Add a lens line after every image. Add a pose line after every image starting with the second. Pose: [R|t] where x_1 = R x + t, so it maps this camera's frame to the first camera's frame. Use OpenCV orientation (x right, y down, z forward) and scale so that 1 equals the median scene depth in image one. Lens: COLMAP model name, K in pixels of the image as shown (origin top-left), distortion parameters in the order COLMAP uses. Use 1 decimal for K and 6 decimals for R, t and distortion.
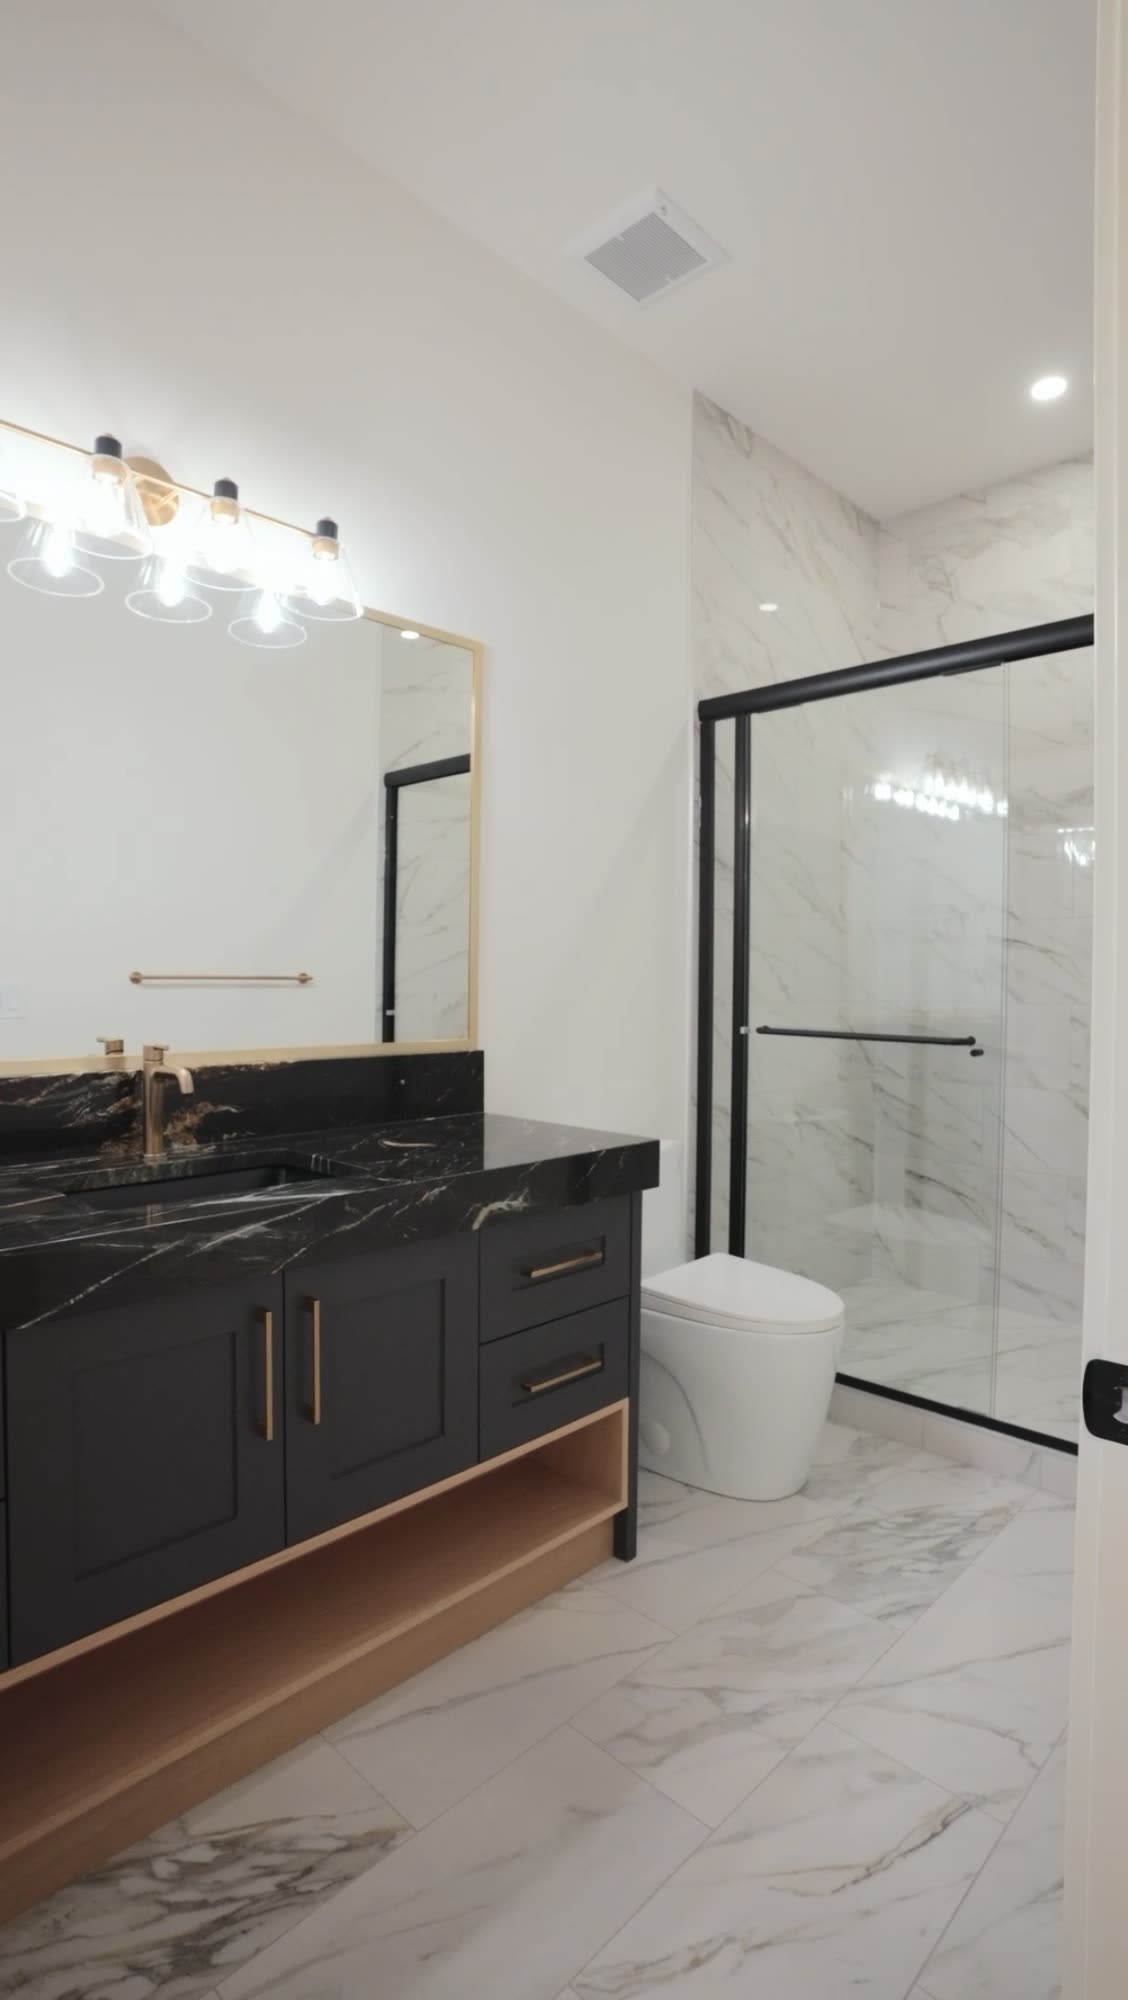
lens RADIAL K [[1040.7, 0, 574.5], [0, 1040.7, 996.2], [0, 0, 1]] dist [-0.005312, -0.000328]
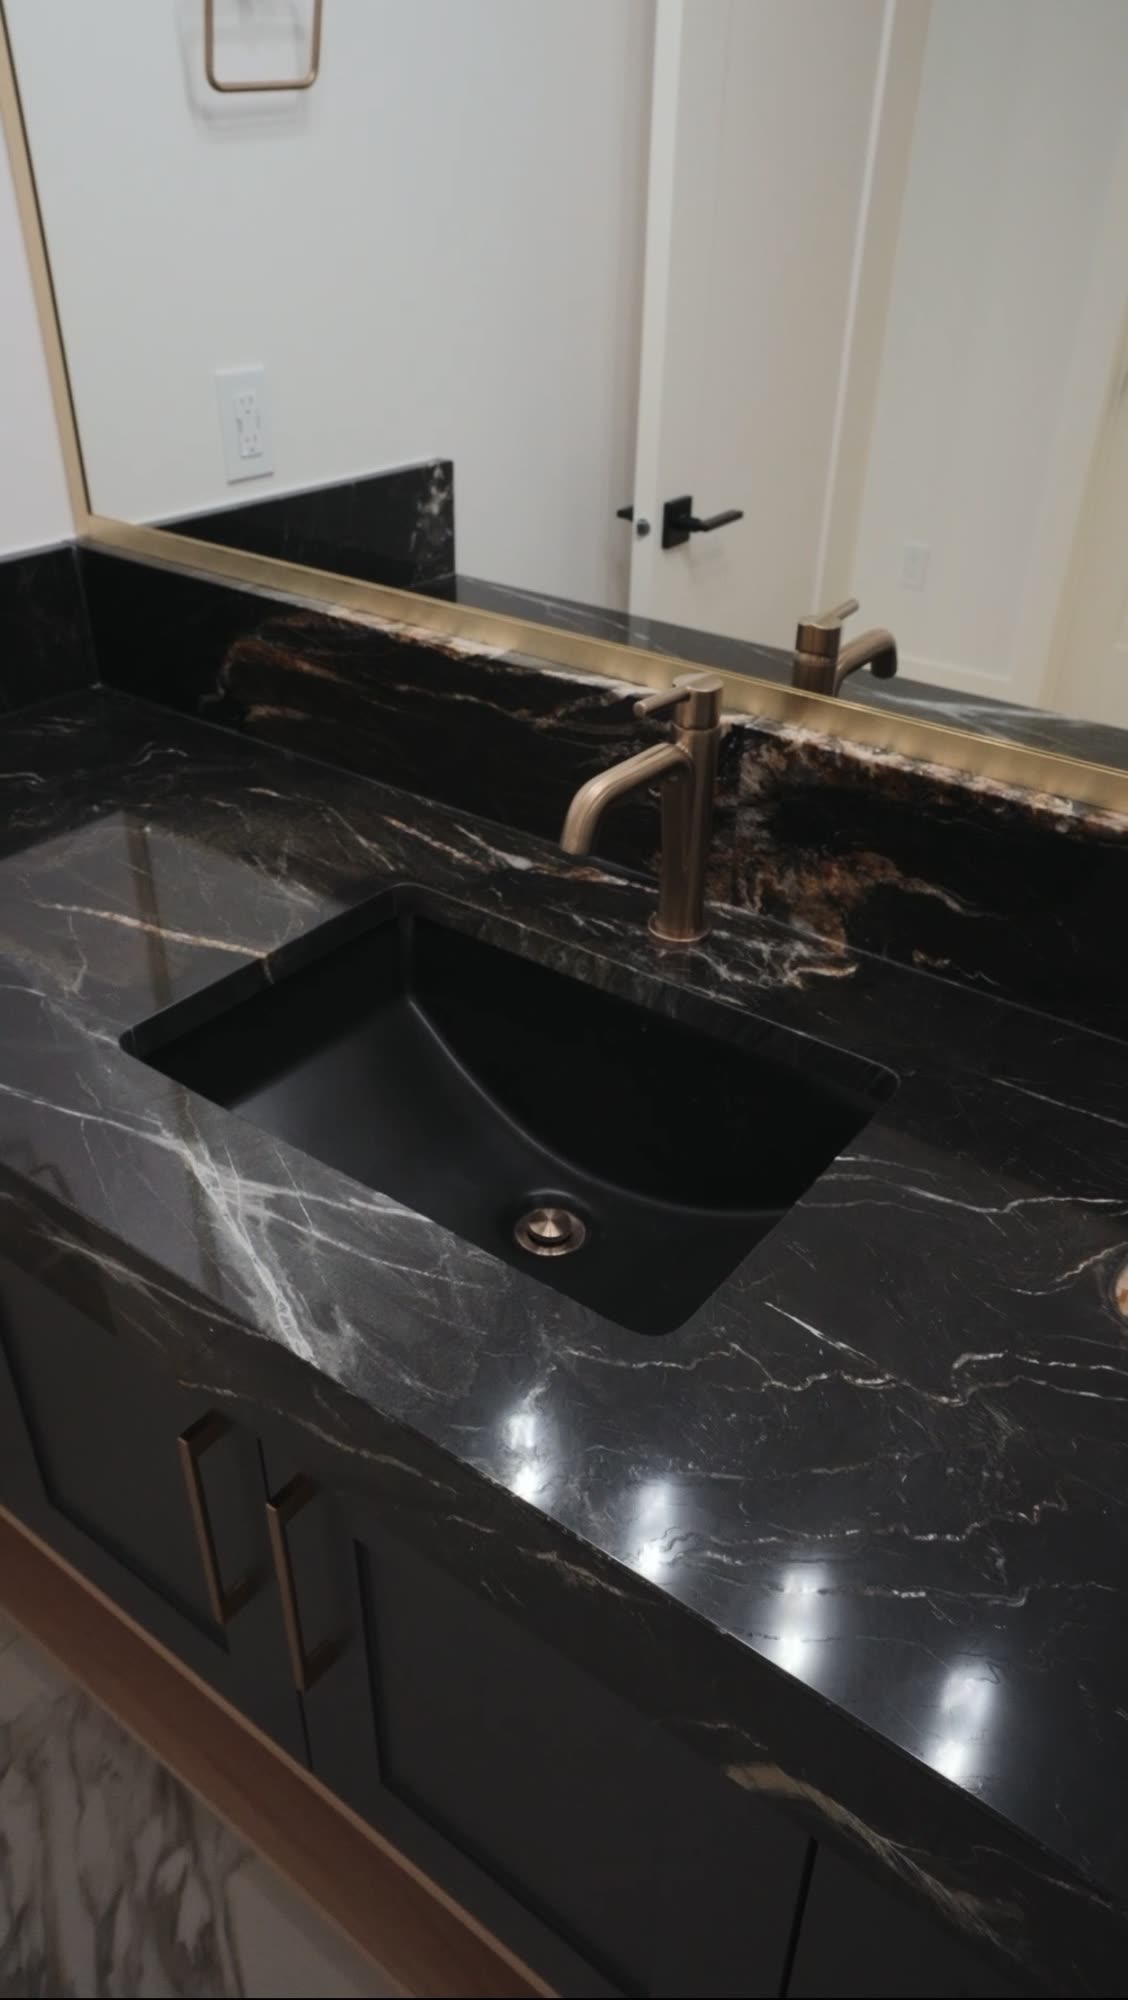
lens RADIAL K [[1353.6, 0, 562.6], [0, 1353.6, 992.4], [0, 0, 1]] dist [0.042227, 0.002556]
pose [[0.120545, 0.533274, -0.837310, 0.080180], [-0.028205, 0.844960, 0.534086, -0.131180], [0.992307, -0.040765, 0.116897, 0.924893]]
